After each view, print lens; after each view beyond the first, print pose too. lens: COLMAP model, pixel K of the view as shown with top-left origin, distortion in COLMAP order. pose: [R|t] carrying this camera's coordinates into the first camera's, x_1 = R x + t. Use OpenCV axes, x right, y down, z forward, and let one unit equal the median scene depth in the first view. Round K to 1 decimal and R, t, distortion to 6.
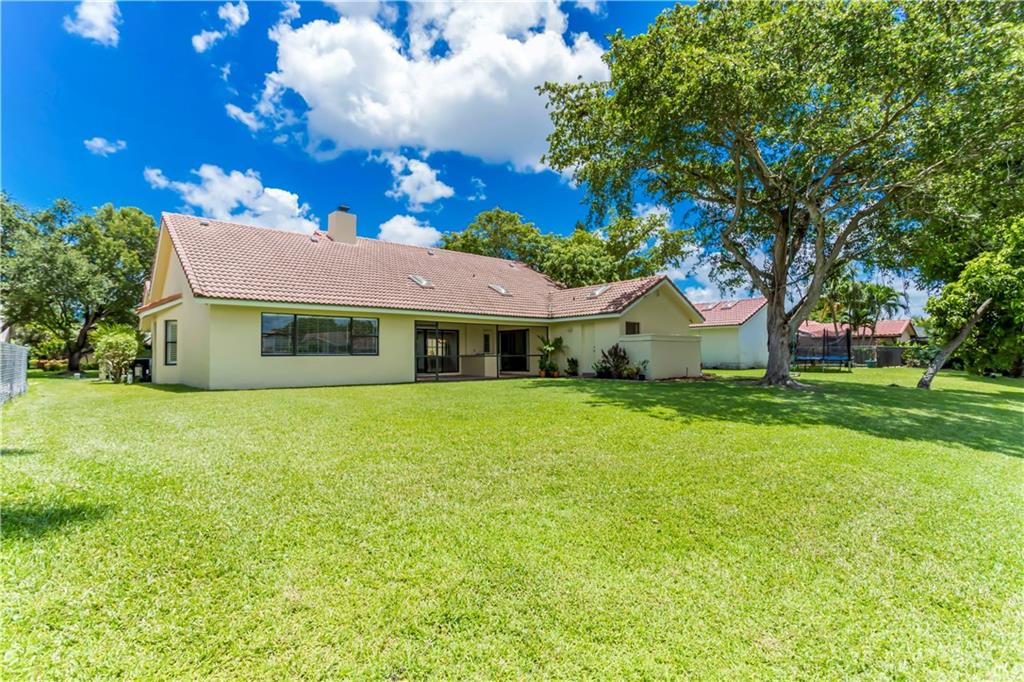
lens RADIAL K [[506.2, 0, 512.0], [0, 506.2, 341.0], [0, 0, 1]] dist [-0.002276, -0.000787]
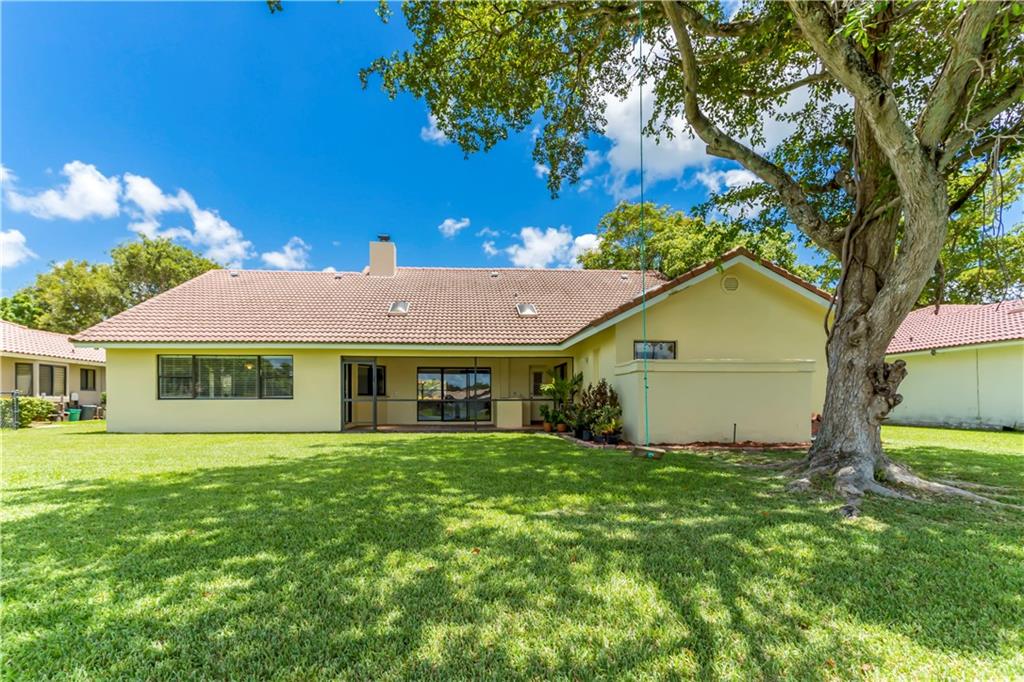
lens RADIAL K [[539.8, 0, 511.4], [0, 539.8, 403.5], [0, 0, 1]] dist [0.000156, -0.000109]
pose [[0.784015, 0.002584, -0.620736, 0.567406], [0.012988, 0.999704, 0.020566, 0.022233], [0.620606, -0.024187, 0.783750, 0.483991]]
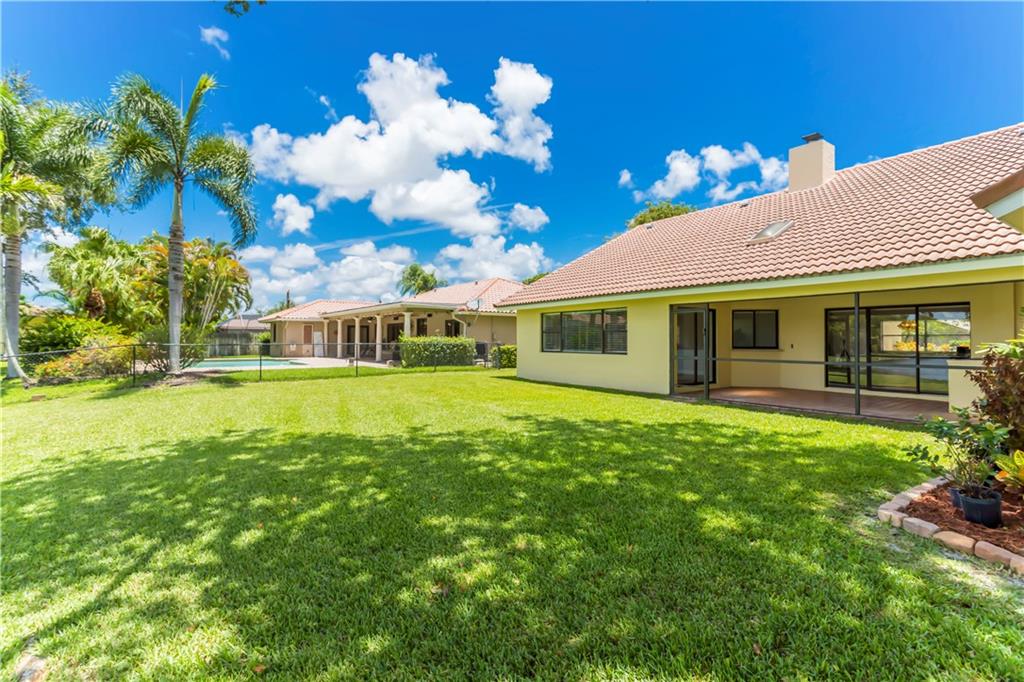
lens RADIAL K [[506.2, 0, 512.0], [0, 506.2, 341.0], [0, 0, 1]] dist [-0.002276, -0.000787]
pose [[-0.159600, 0.008124, -0.987148, 0.516031], [0.021846, 0.999750, 0.004695, 0.000567], [0.986940, -0.020815, -0.159738, 0.900367]]
